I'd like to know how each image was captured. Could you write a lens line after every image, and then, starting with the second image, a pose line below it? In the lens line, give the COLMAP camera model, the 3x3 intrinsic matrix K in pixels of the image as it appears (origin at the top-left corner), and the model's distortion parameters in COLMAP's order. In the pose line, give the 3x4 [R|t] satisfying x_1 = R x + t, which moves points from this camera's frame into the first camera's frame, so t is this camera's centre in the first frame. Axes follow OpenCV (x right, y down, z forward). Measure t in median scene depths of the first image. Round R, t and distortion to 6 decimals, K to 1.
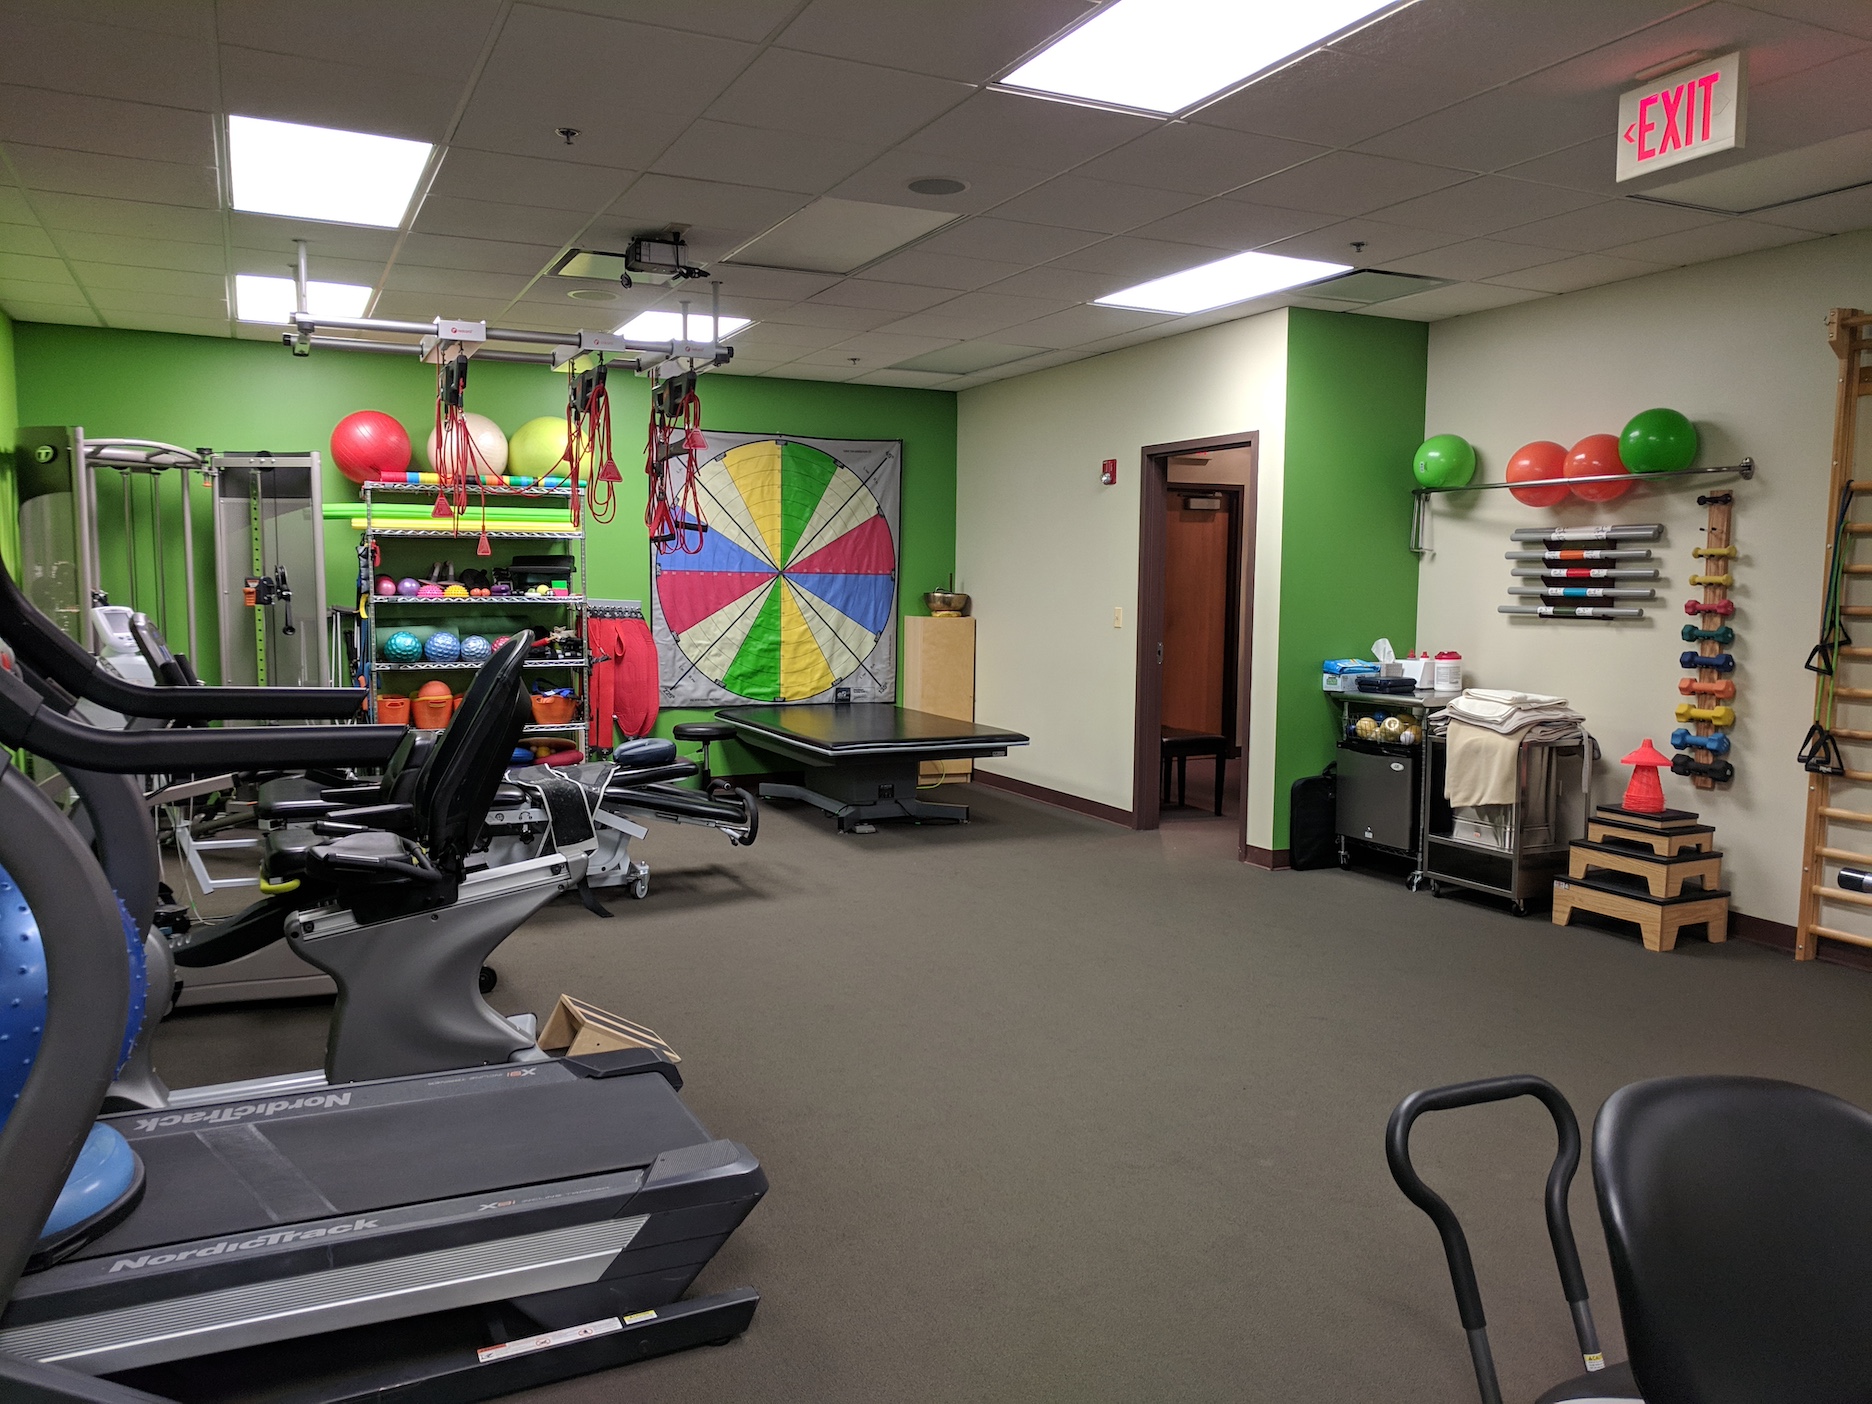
lens RADIAL K [[1408.4, 0, 938.2], [0, 1408.4, 711.9], [0, 0, 1]] dist [0.024464, -0.002716]
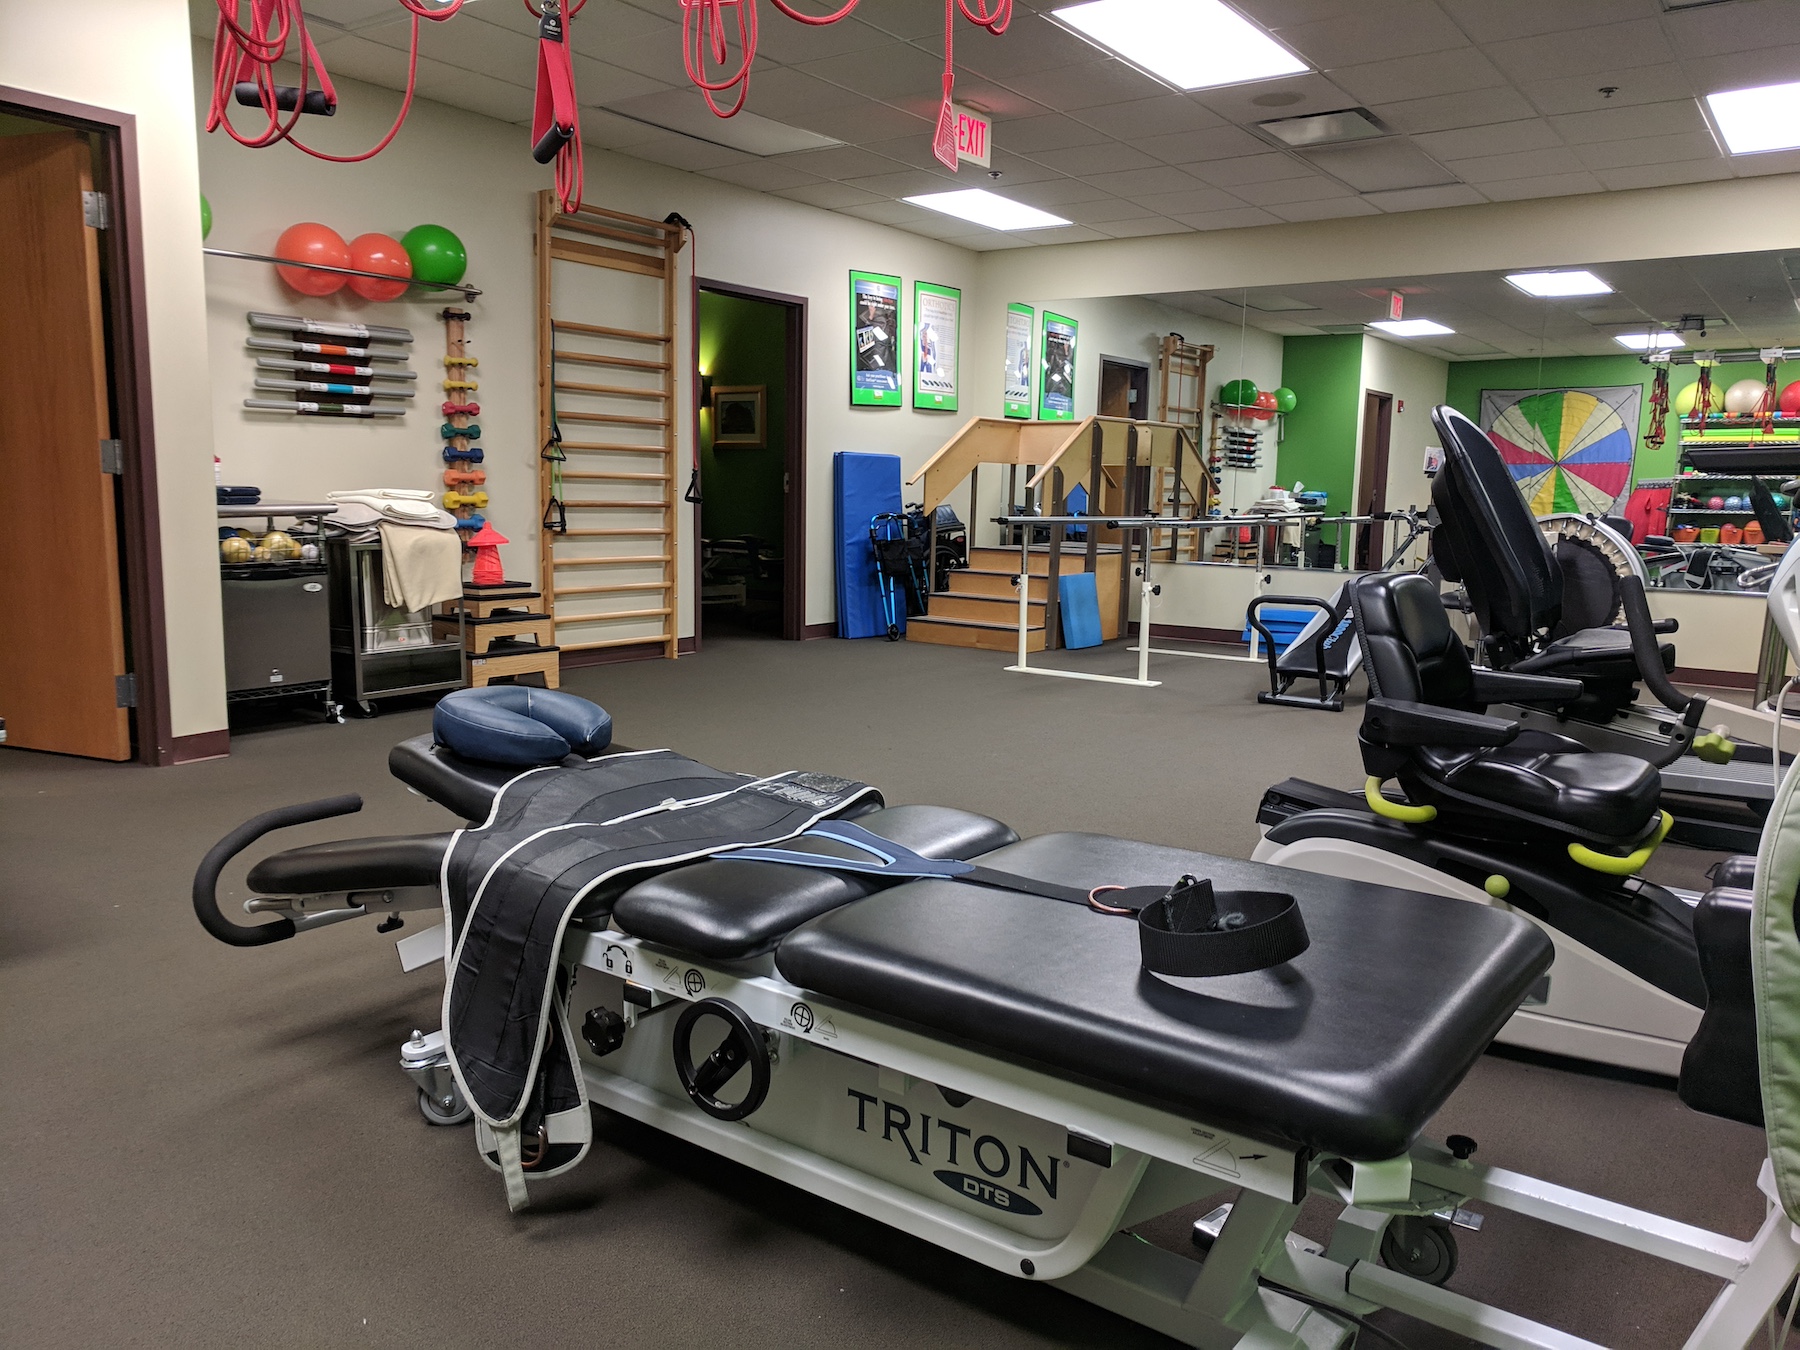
lens RADIAL K [[1354.2, 0, 893.9], [0, 1354.2, 686.8], [0, 0, 1]] dist [0.024464, -0.002716]
pose [[-0.470605, -0.154166, 0.868772, -0.477906], [0.060298, 0.976697, 0.205980, -0.042914], [-0.880281, 0.149321, -0.450342, 0.897993]]
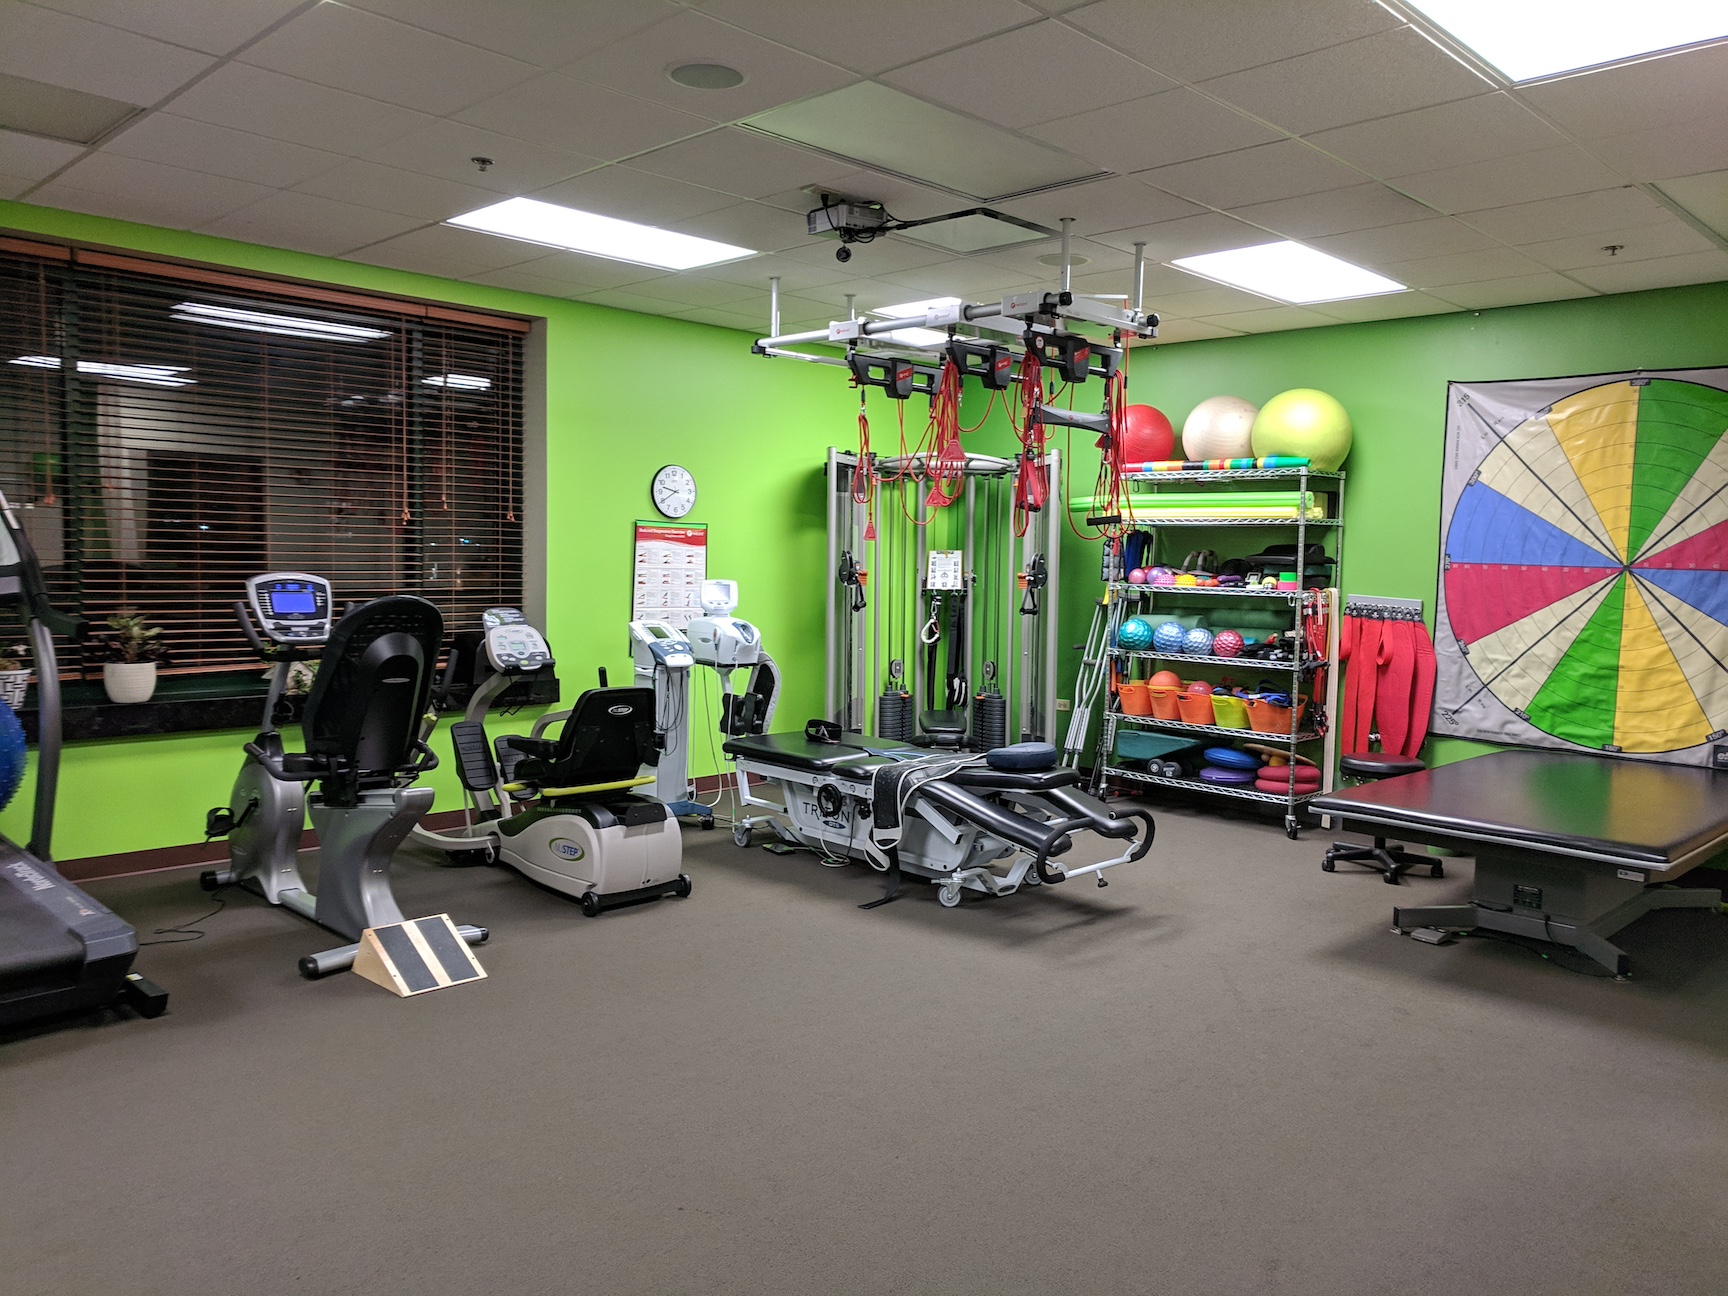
lens RADIAL K [[1300.0, 0, 863.8], [0, 1300.0, 635.6], [0, 0, 1]] dist [0.024464, -0.002716]
pose [[0.329394, 0.059953, -0.942287, 0.427385], [-0.109548, 0.993669, 0.024928, -0.045650], [0.937816, 0.095015, 0.333876, 0.489345]]
